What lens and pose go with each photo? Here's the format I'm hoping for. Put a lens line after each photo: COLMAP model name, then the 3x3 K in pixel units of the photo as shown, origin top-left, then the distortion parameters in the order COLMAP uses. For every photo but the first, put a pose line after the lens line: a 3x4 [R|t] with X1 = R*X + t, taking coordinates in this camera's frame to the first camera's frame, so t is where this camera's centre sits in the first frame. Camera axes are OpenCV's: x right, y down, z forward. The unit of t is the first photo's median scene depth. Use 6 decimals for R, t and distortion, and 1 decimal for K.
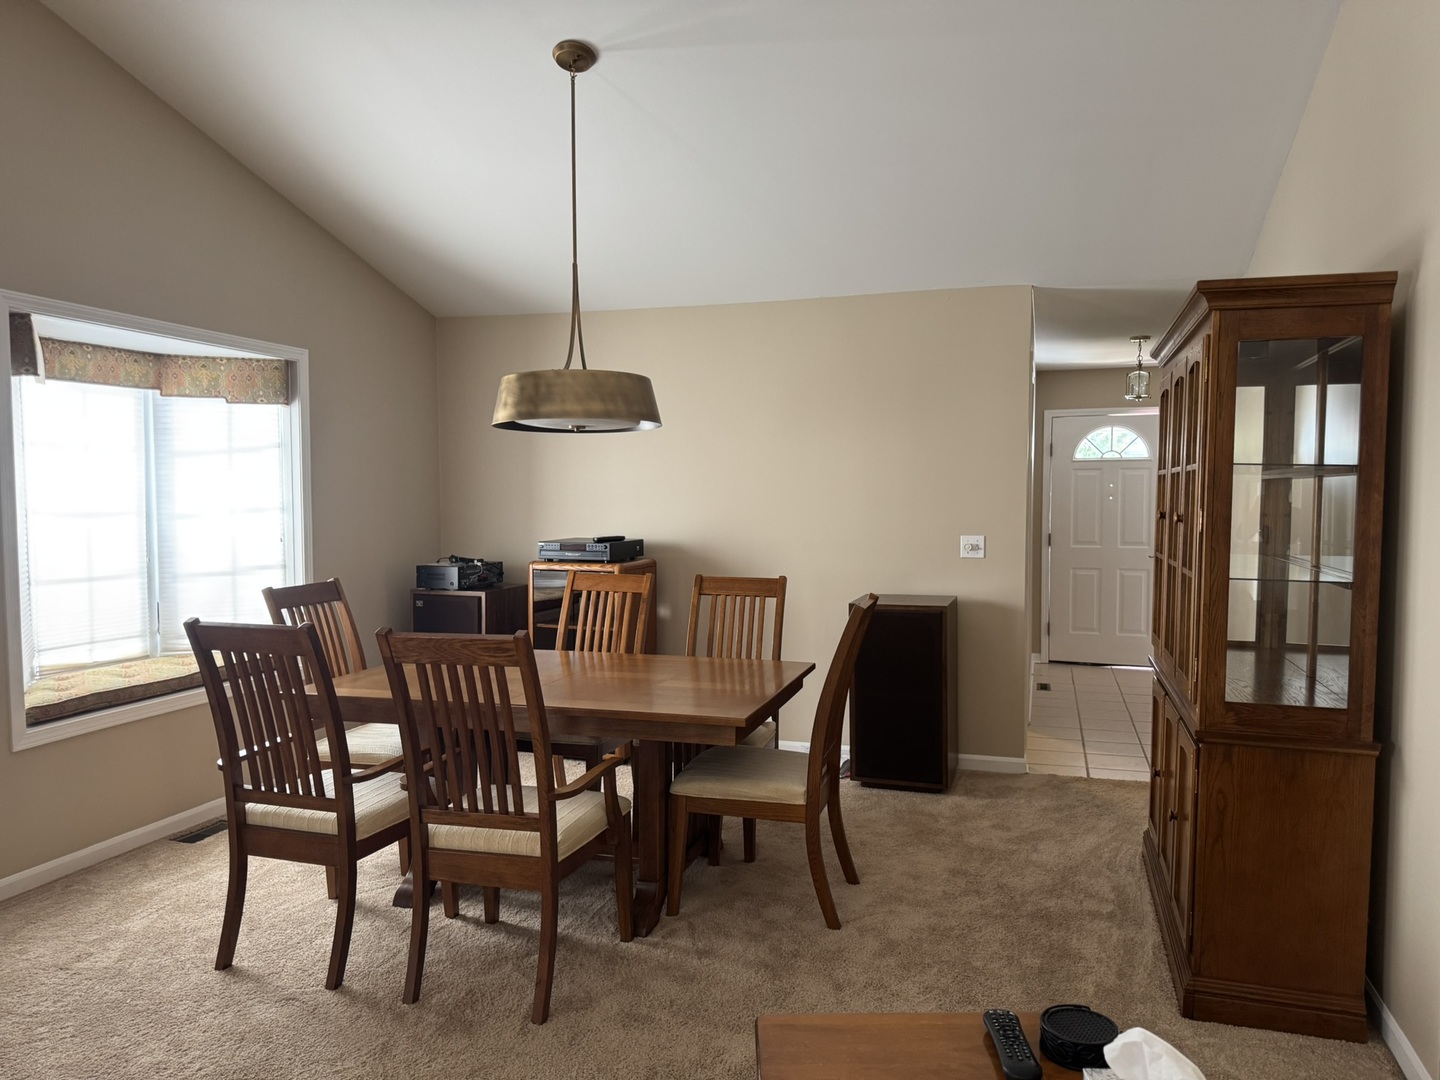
lens RADIAL K [[1085.6, 0, 720.0], [0, 1085.6, 540.0], [0, 0, 1]] dist [0.112723, -0.205165]
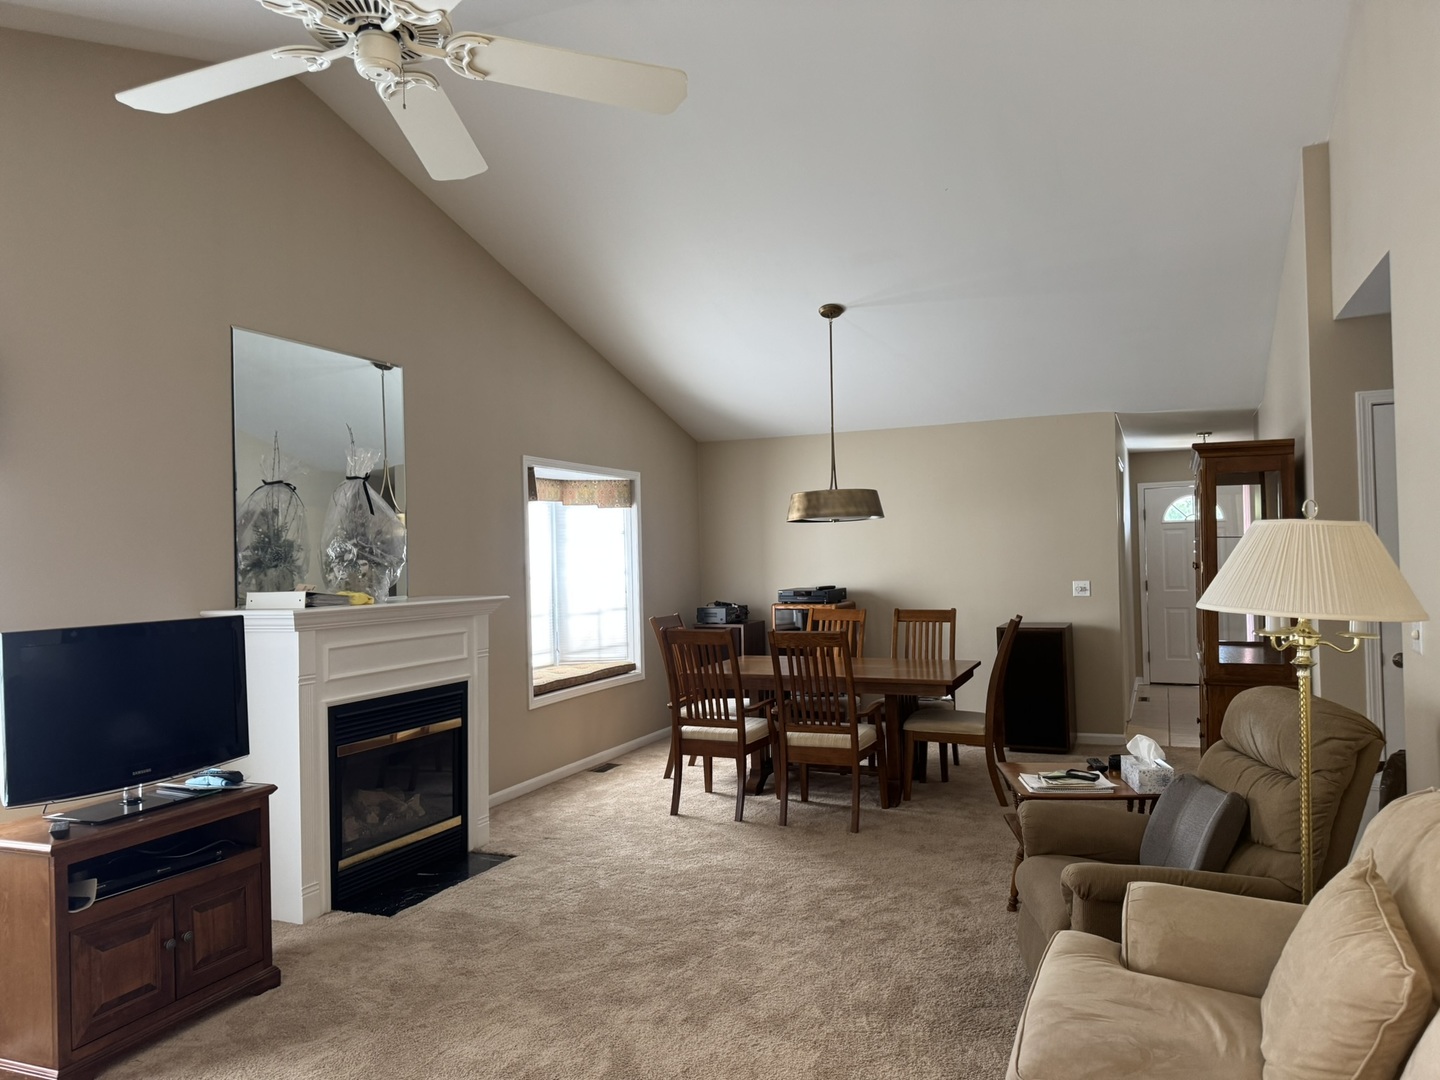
lens RADIAL K [[1013.9, 0, 720.0], [0, 1013.9, 540.0], [0, 0, 1]] dist [0.189150, -0.416872]
pose [[0.993393, -0.024594, -0.112098, -0.108187], [0.018304, 0.998218, -0.056804, 0.012687], [0.113295, 0.054376, 0.992072, -0.500998]]
